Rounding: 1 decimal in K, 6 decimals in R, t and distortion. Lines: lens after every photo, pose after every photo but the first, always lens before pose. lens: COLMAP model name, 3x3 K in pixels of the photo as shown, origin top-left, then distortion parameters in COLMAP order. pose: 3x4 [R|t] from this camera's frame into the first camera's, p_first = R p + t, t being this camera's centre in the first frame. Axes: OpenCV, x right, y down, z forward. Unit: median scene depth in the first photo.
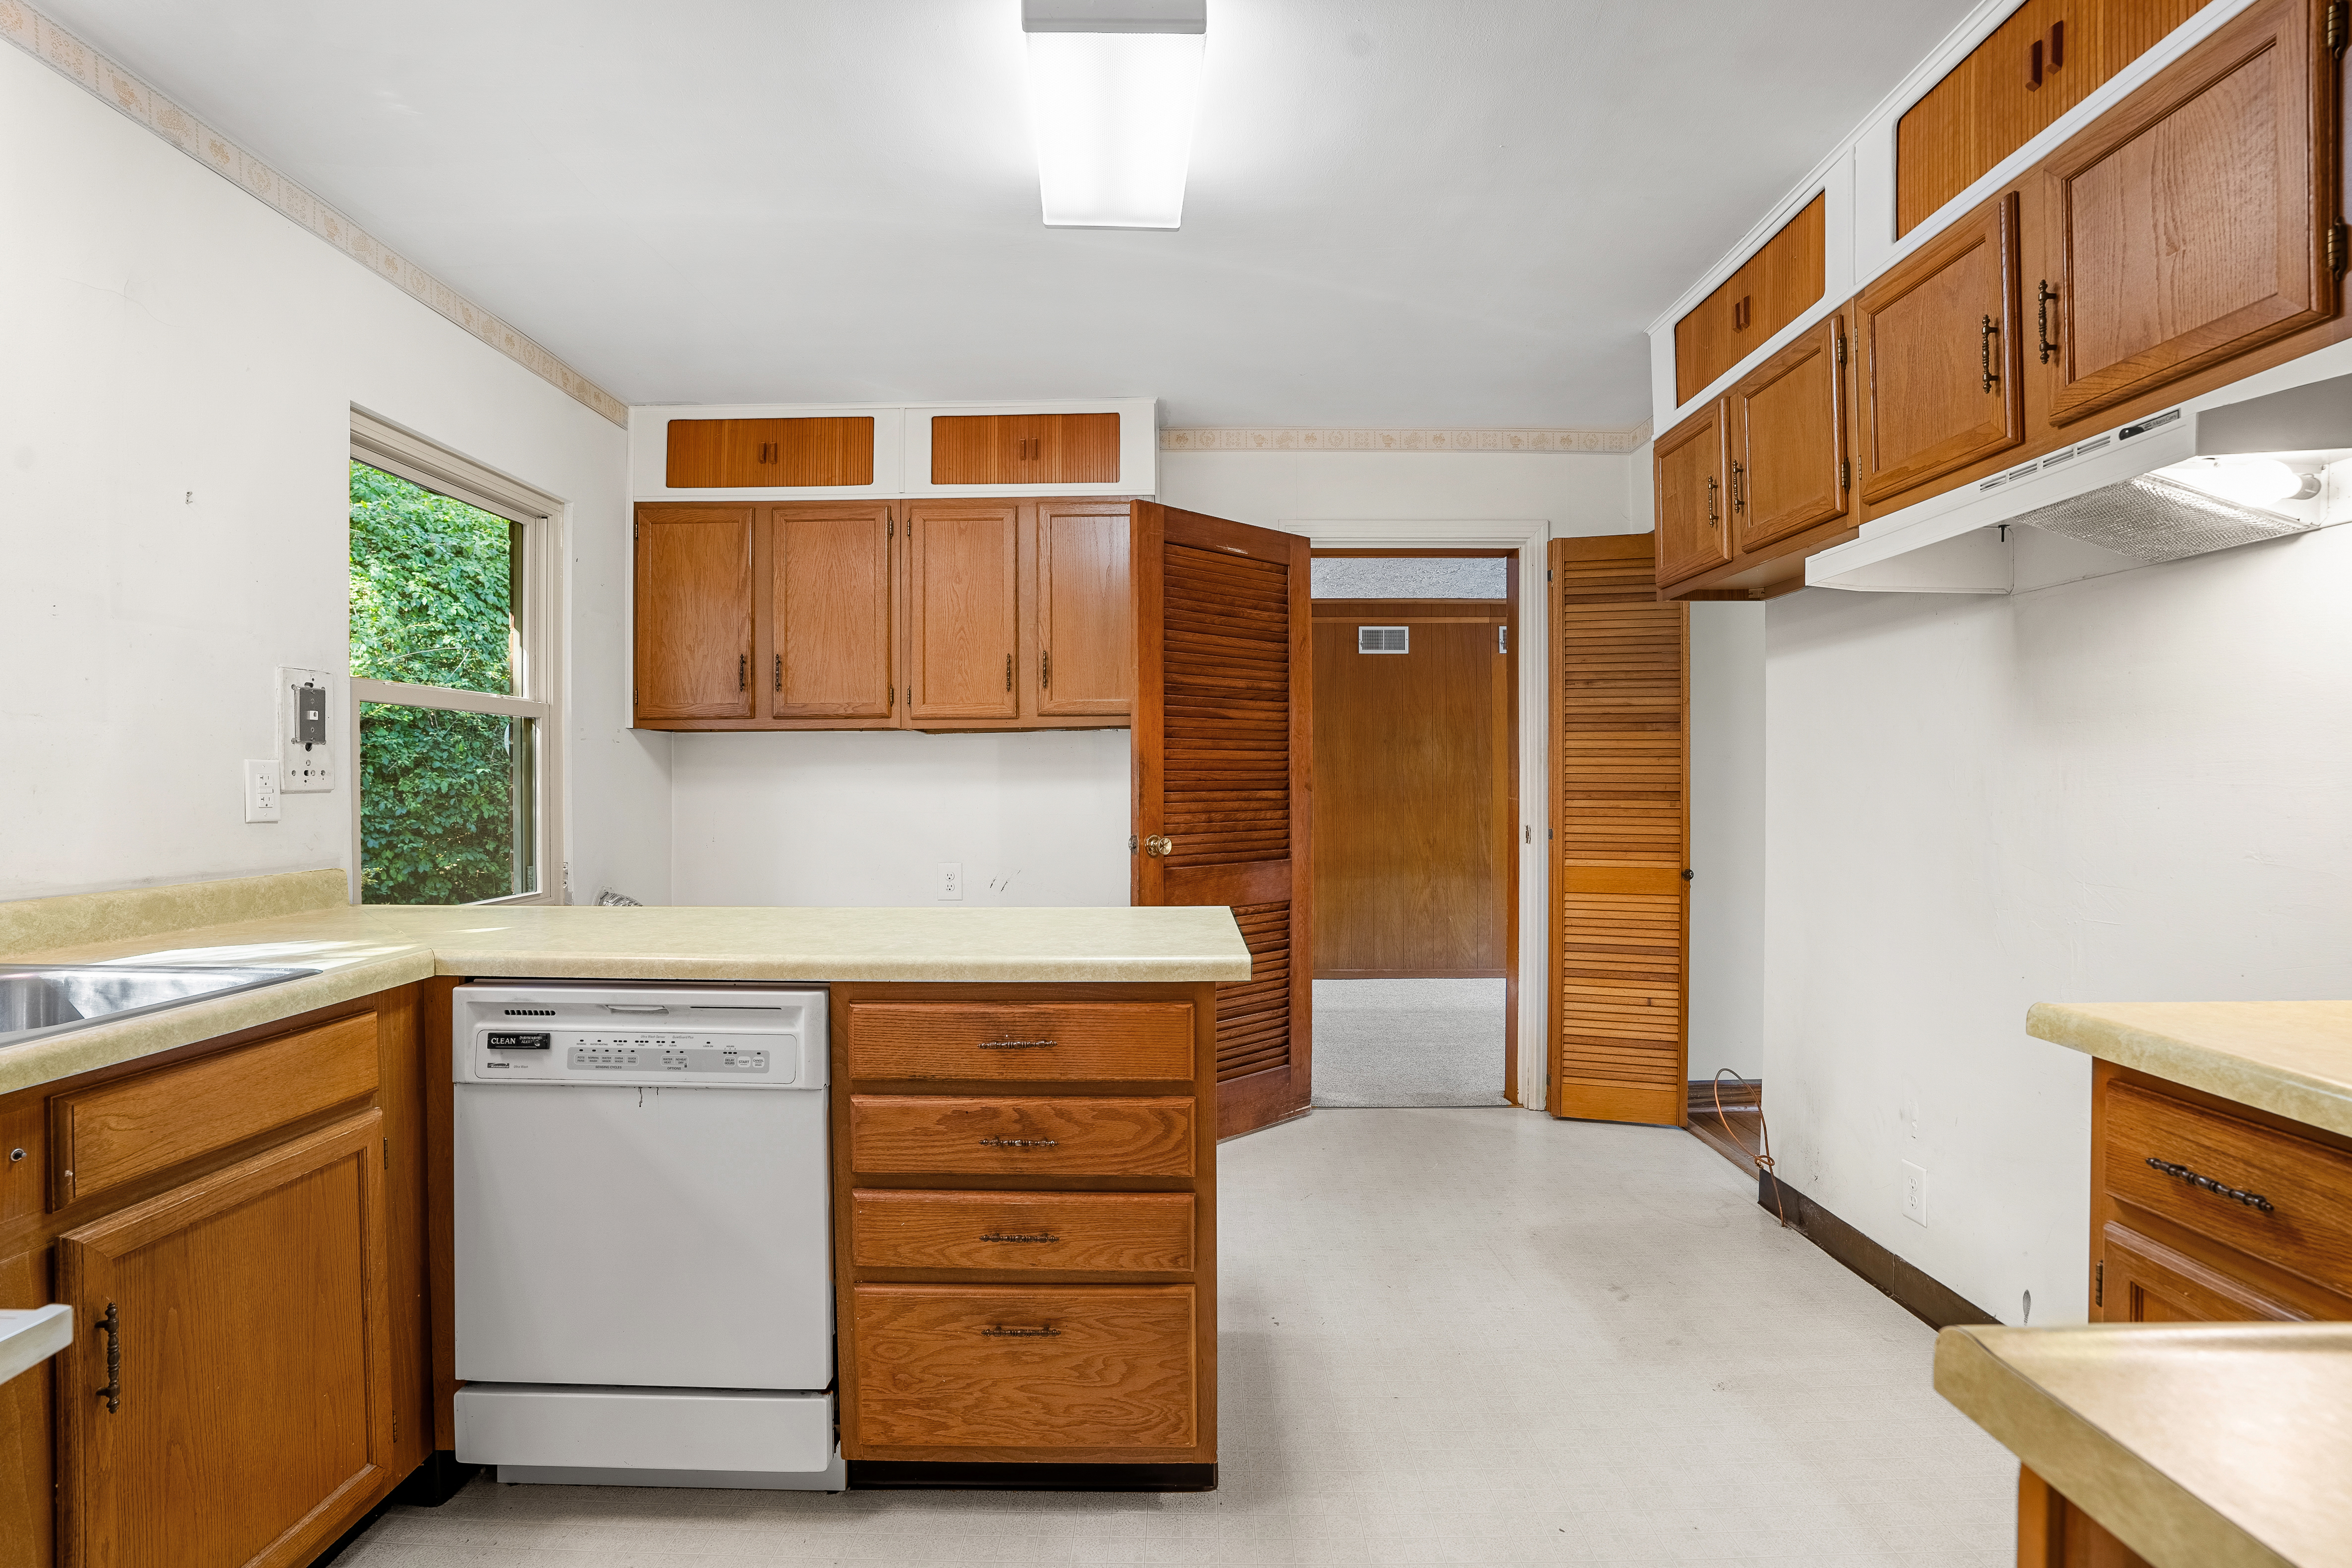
lens RADIAL K [[1088.4, 0, 1175.6], [0, 1088.4, 782.9], [0, 0, 1]] dist [-0.039989, 0.001402]
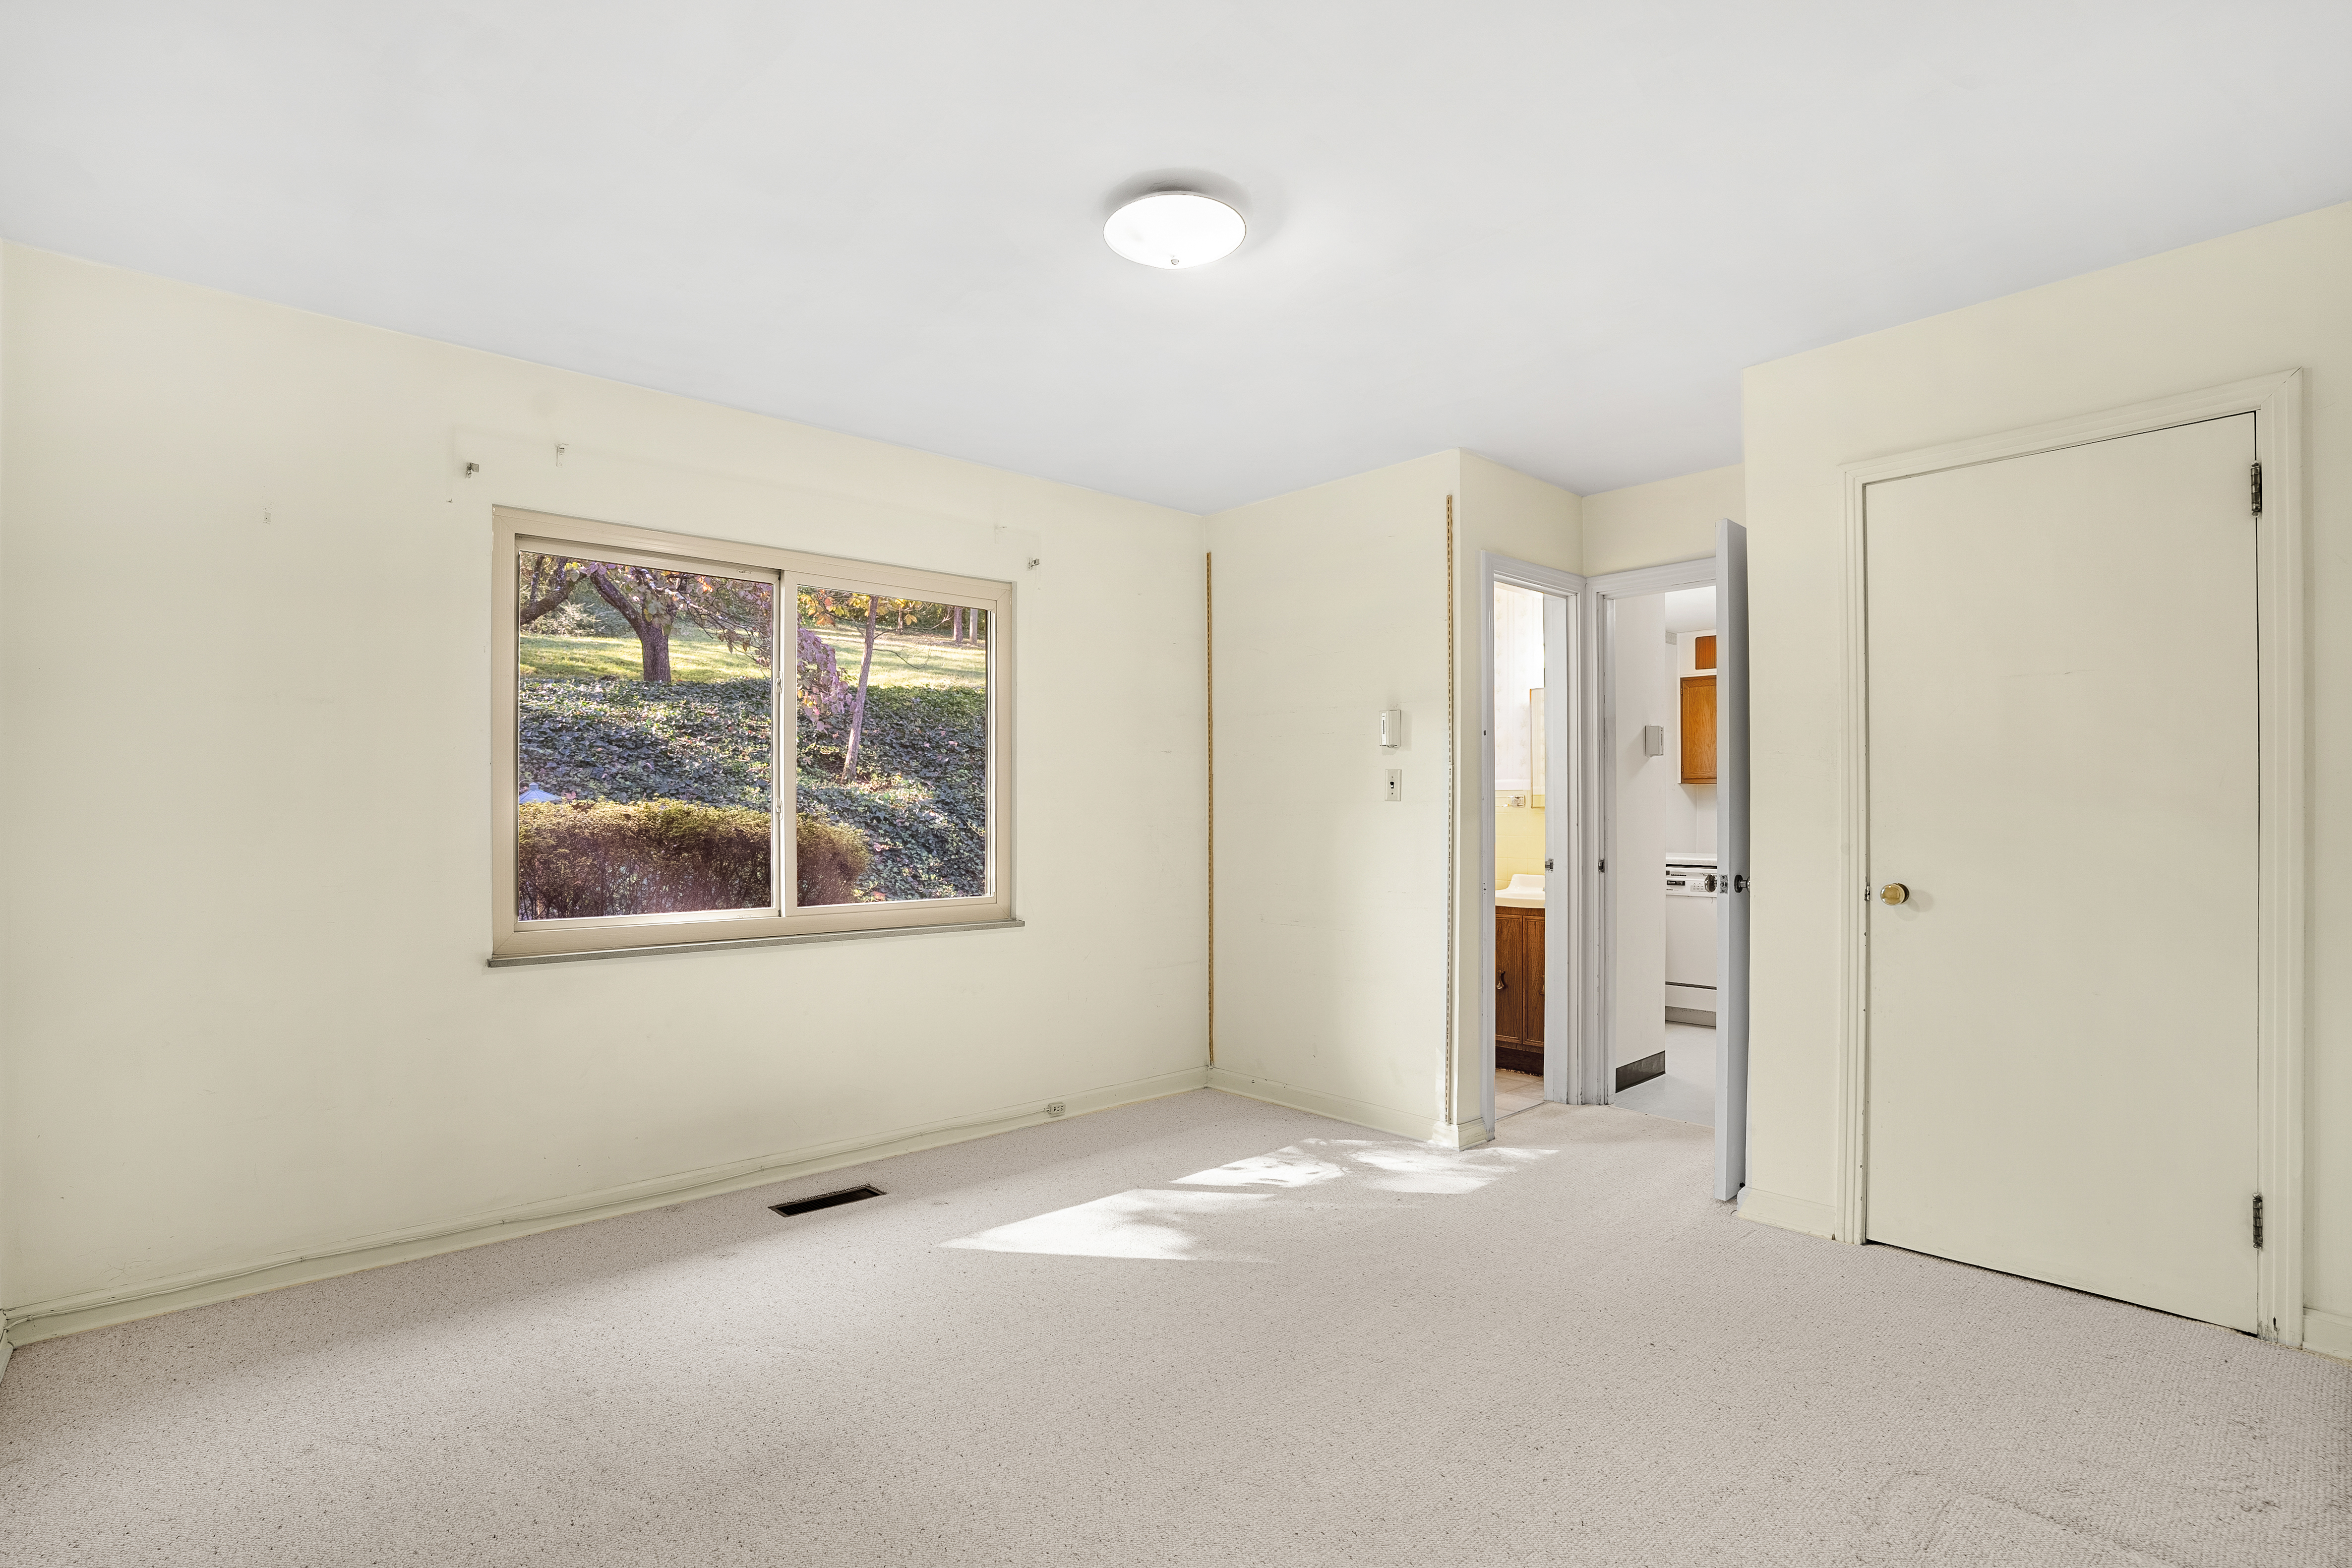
lens RADIAL K [[1088.4, 0, 1175.8], [0, 1088.4, 795.5], [0, 0, 1]] dist [-0.039989, 0.001402]
pose [[0.659823, -0.006937, -0.751389, 0.621043], [0.004074, 0.999976, -0.005654, -0.027627], [0.751410, 0.000669, 0.659835, -1.633600]]
